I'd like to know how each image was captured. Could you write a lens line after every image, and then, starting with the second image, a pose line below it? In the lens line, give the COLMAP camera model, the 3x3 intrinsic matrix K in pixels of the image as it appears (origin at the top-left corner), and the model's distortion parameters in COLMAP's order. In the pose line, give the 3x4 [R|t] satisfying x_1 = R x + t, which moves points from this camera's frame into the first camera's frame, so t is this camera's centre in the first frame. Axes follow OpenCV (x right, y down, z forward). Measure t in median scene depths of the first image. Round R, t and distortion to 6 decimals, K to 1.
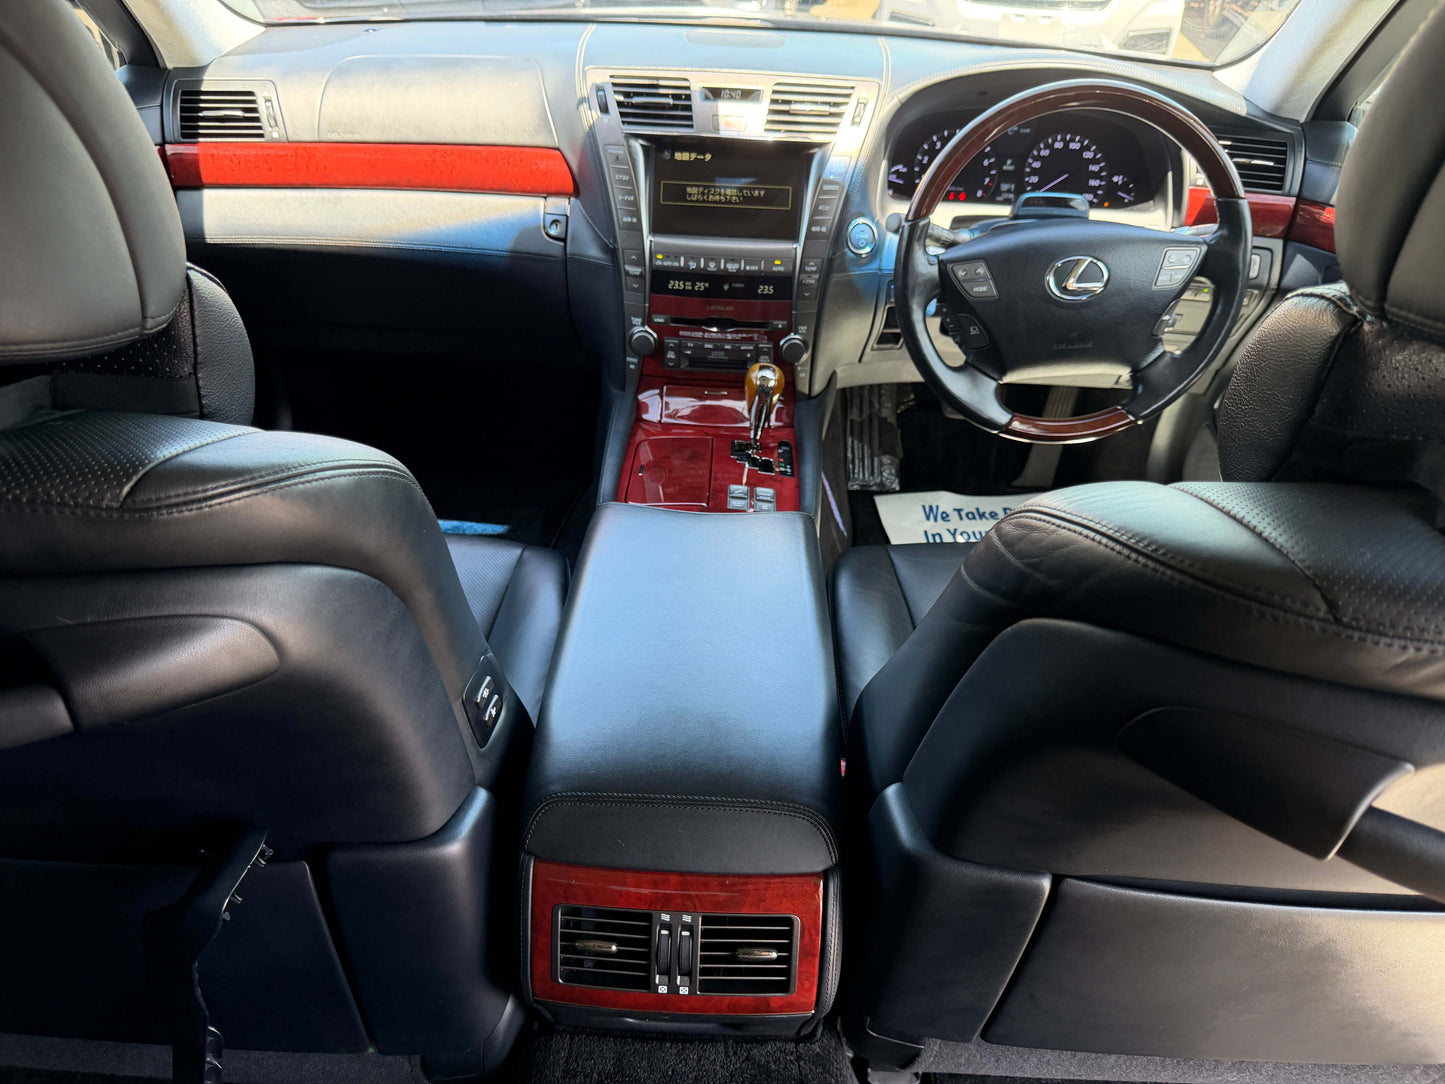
lens RADIAL K [[1036.4, 0, 712.4], [0, 1036.4, 544.1], [0, 0, 1]] dist [0.062350, -0.005119]
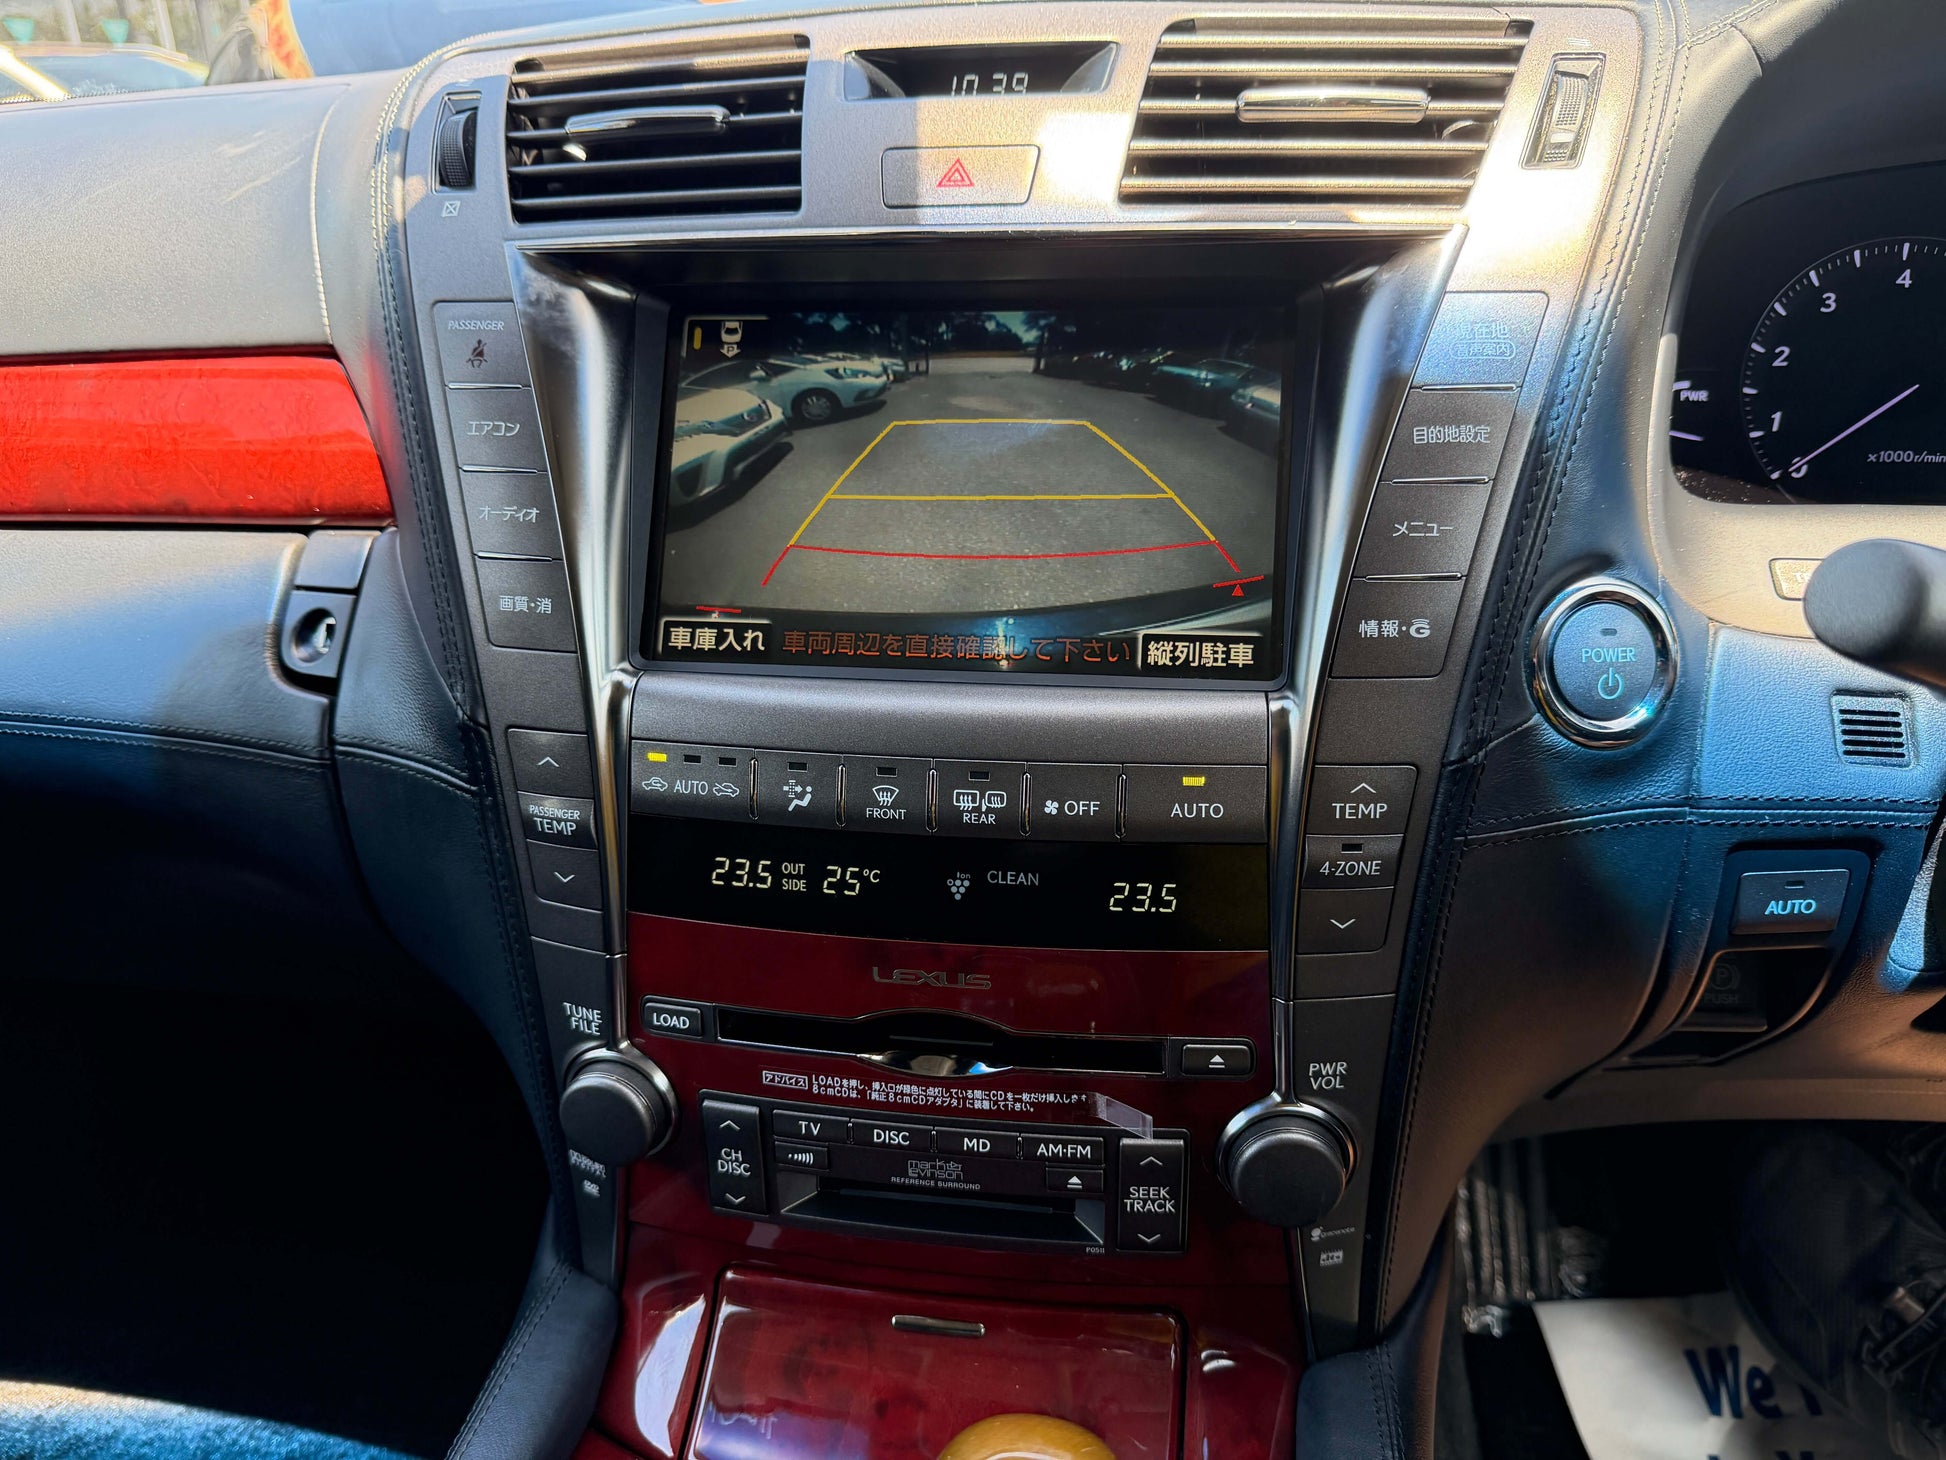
lens RADIAL K [[1395.7, 0, 959.4], [0, 1395.7, 732.9], [0, 0, 1]] dist [0.062350, -0.005119]
pose [[0.988344, -0.007842, -0.152034, 0.058068], [-0.022788, 0.979799, -0.198681, -0.219723], [0.150521, 0.199830, 0.968200, 0.707464]]
